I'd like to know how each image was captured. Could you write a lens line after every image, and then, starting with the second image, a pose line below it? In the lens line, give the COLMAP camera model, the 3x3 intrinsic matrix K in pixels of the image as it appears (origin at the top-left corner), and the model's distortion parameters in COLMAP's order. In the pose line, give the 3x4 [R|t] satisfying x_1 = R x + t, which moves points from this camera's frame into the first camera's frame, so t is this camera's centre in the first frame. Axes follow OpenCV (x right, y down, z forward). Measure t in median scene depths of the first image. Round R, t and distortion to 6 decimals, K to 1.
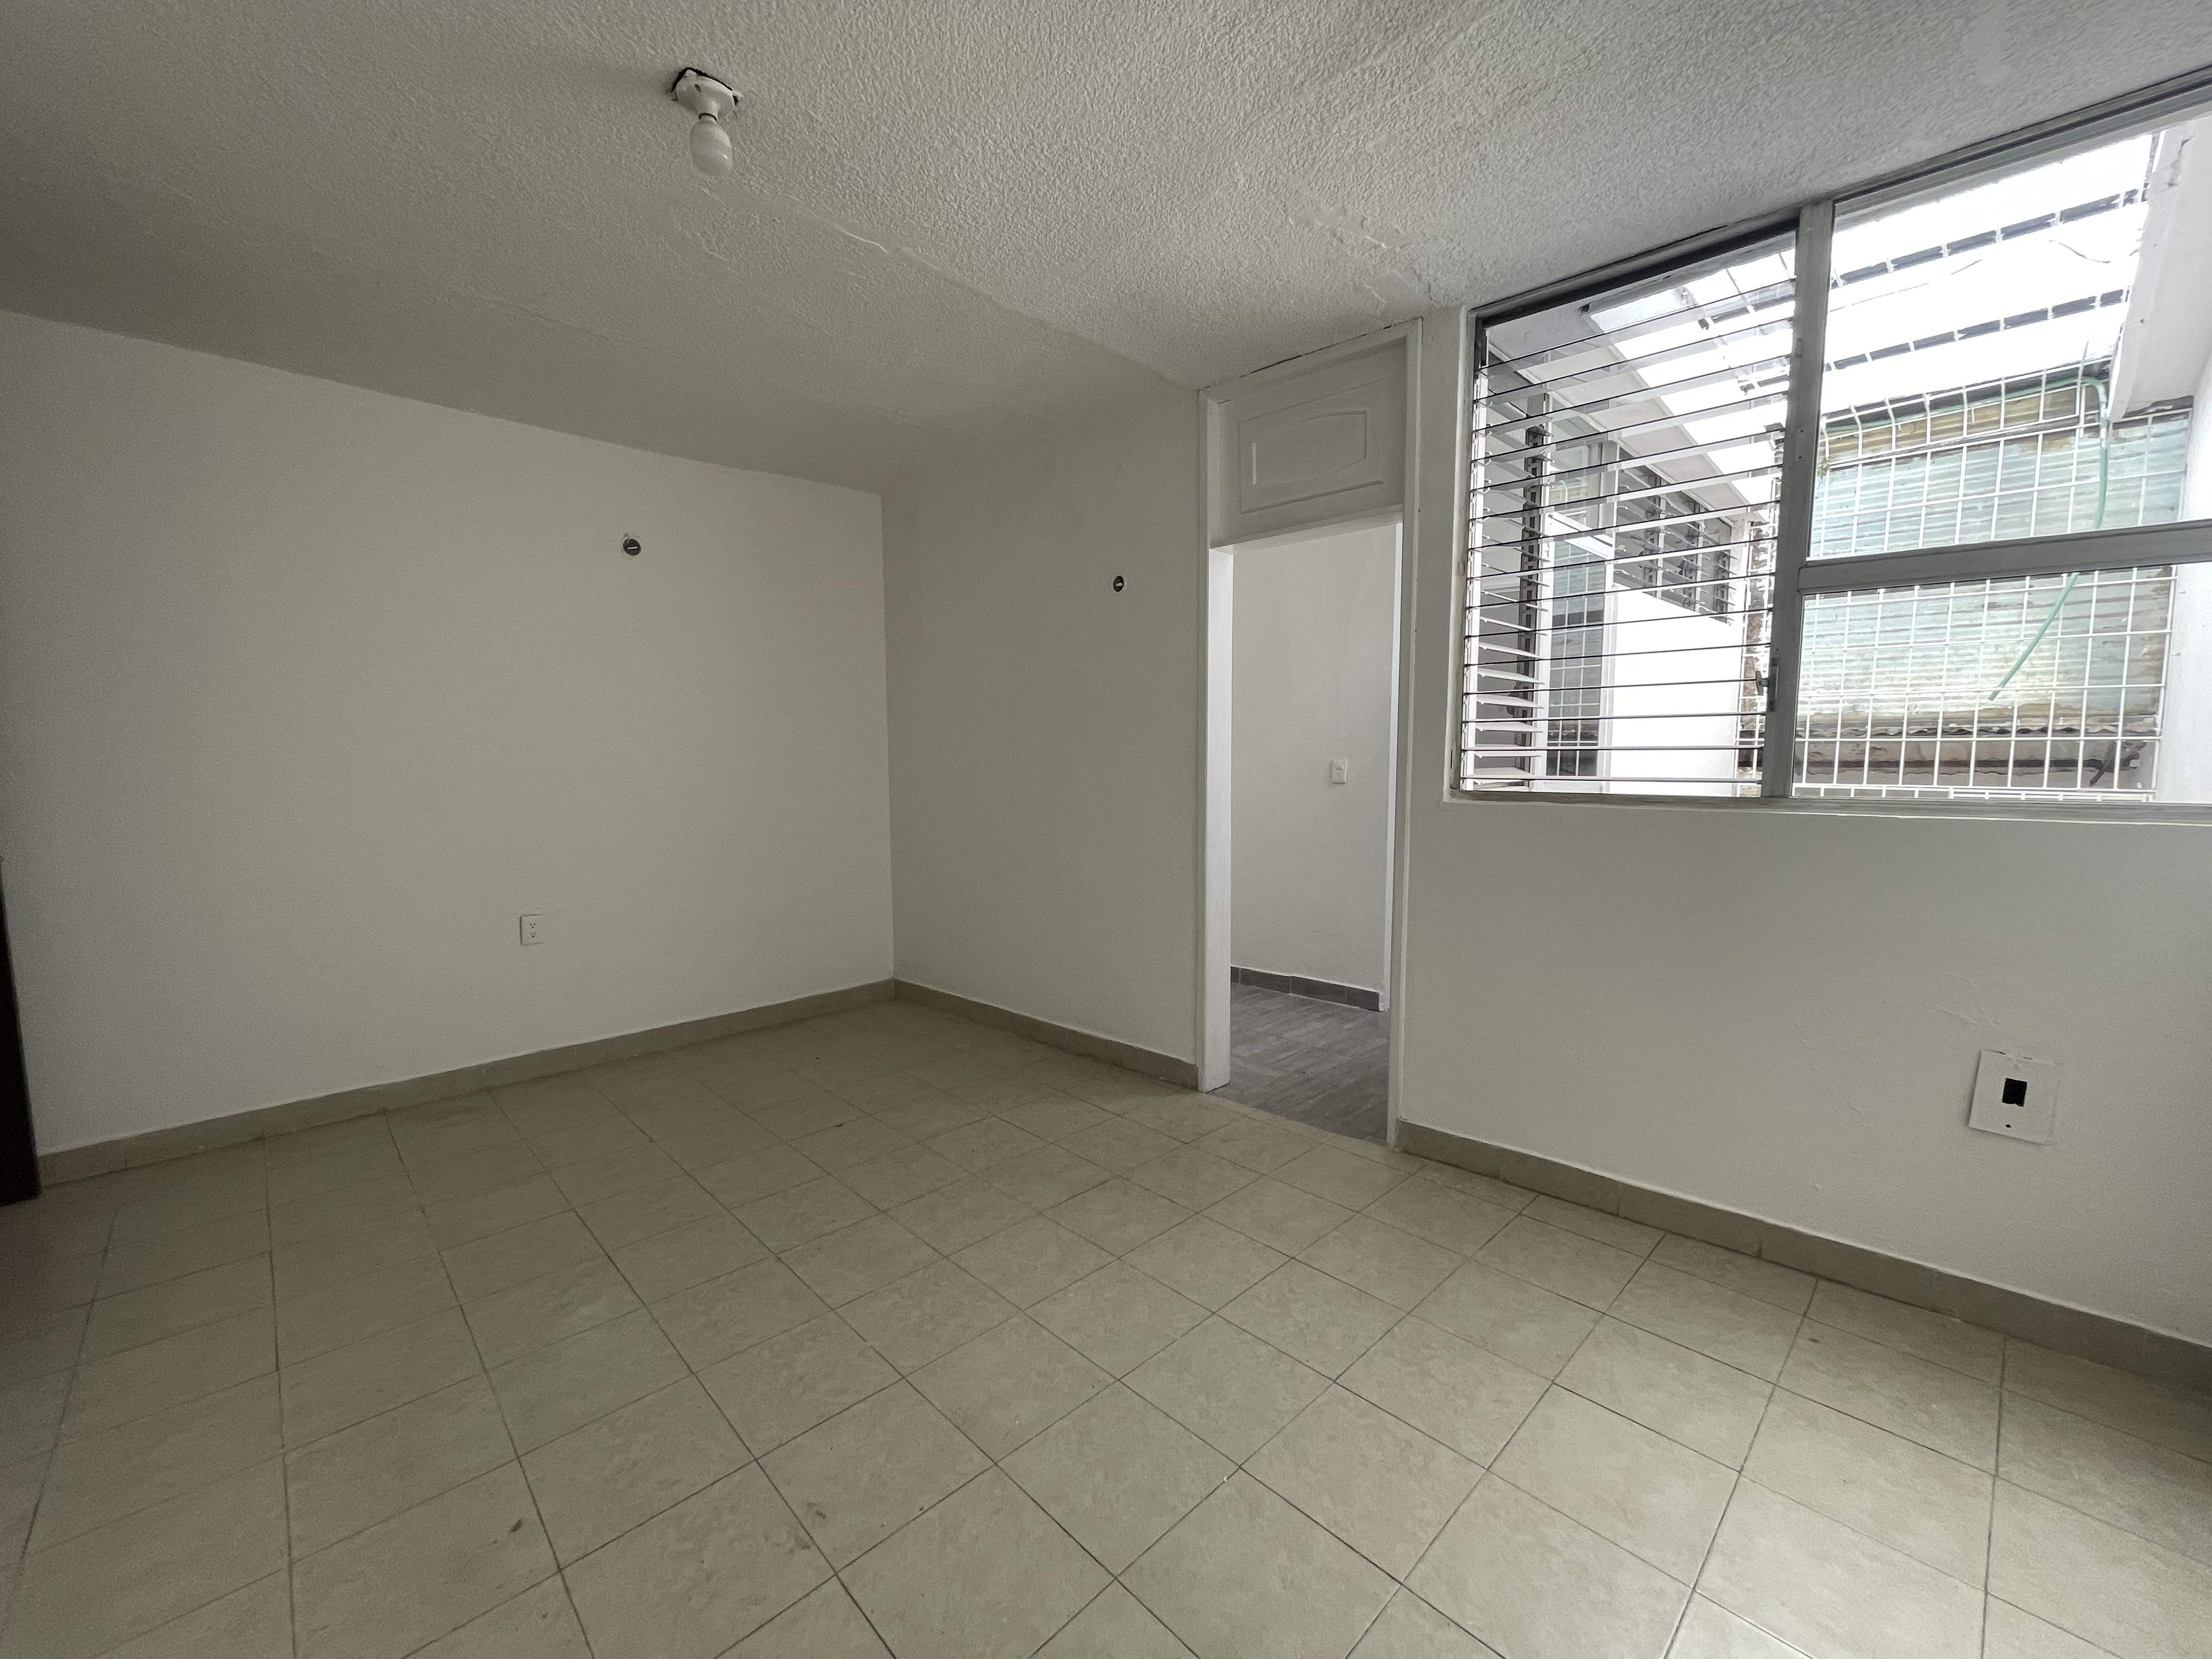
lens RADIAL K [[890.1, 0, 1106.0], [0, 890.1, 829.5], [0, 0, 1]] dist [-0.000383, 0.000014]
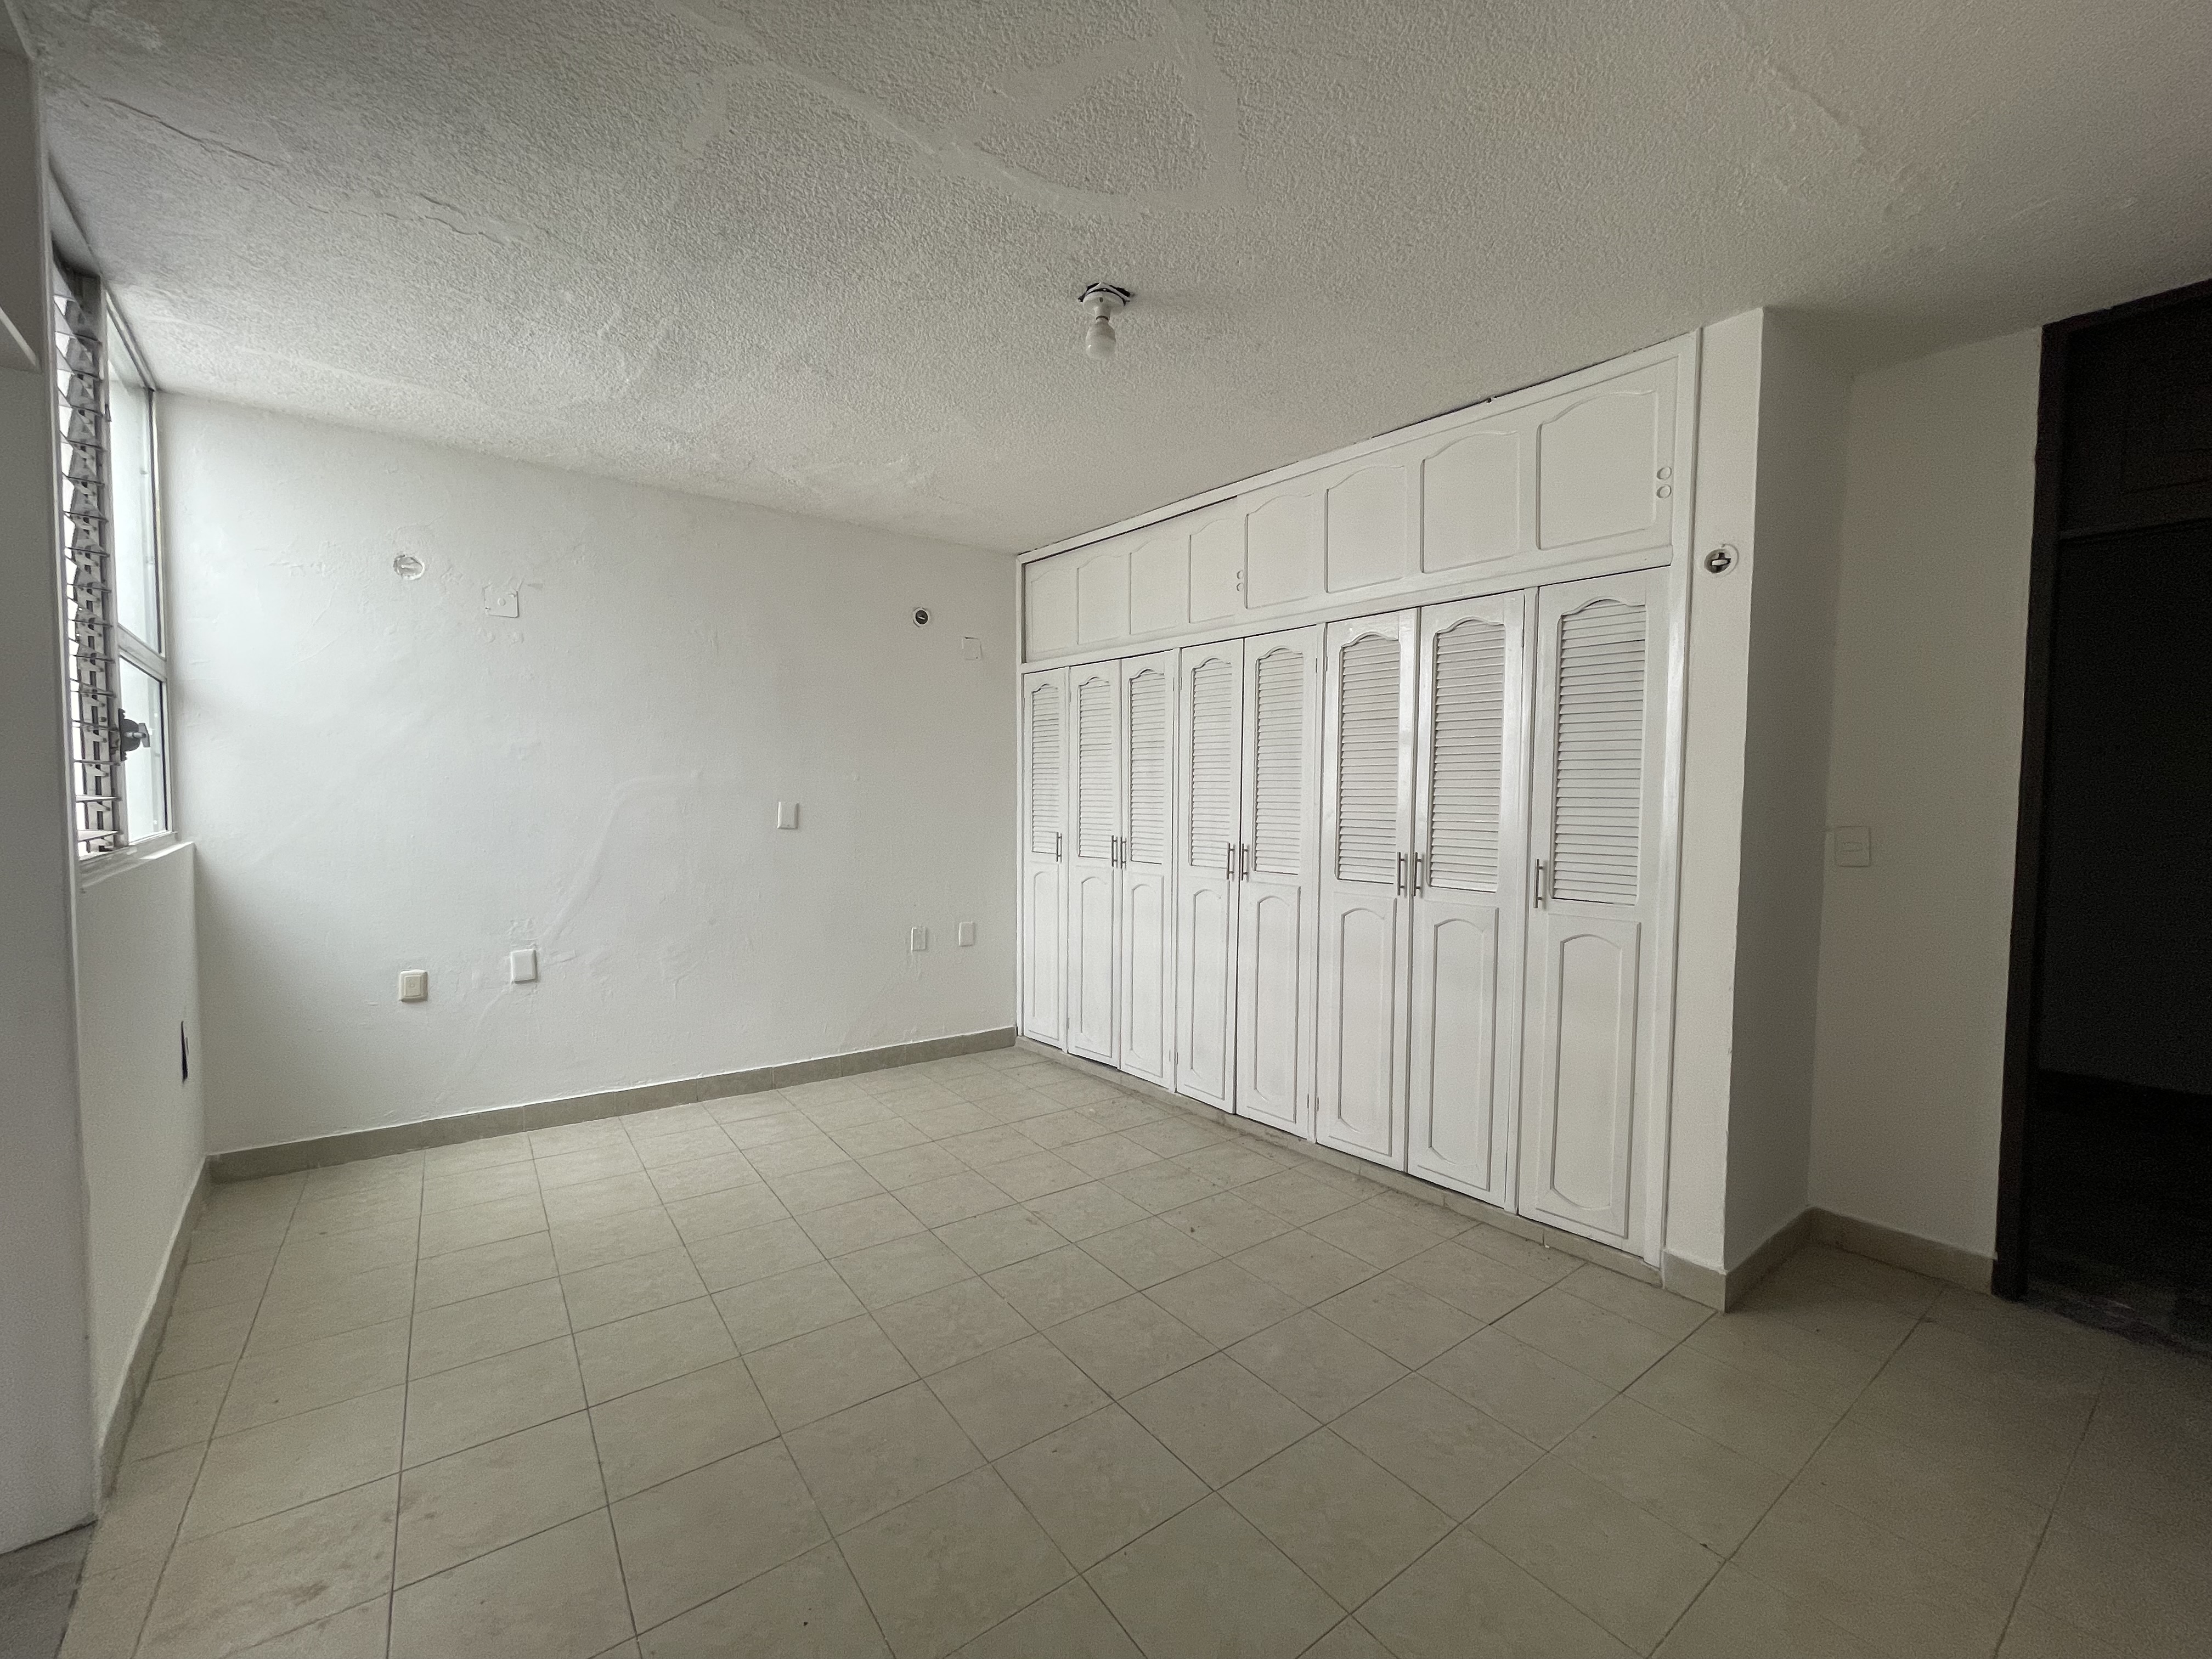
lens RADIAL K [[890.1, 0, 1106.0], [0, 890.1, 829.5], [0, 0, 1]] dist [-0.000383, 0.000014]
pose [[-0.990977, -0.006991, 0.133851, -0.572988], [0.010213, 0.991797, 0.127417, -0.201820], [-0.133644, 0.127635, -0.982776, 2.137153]]
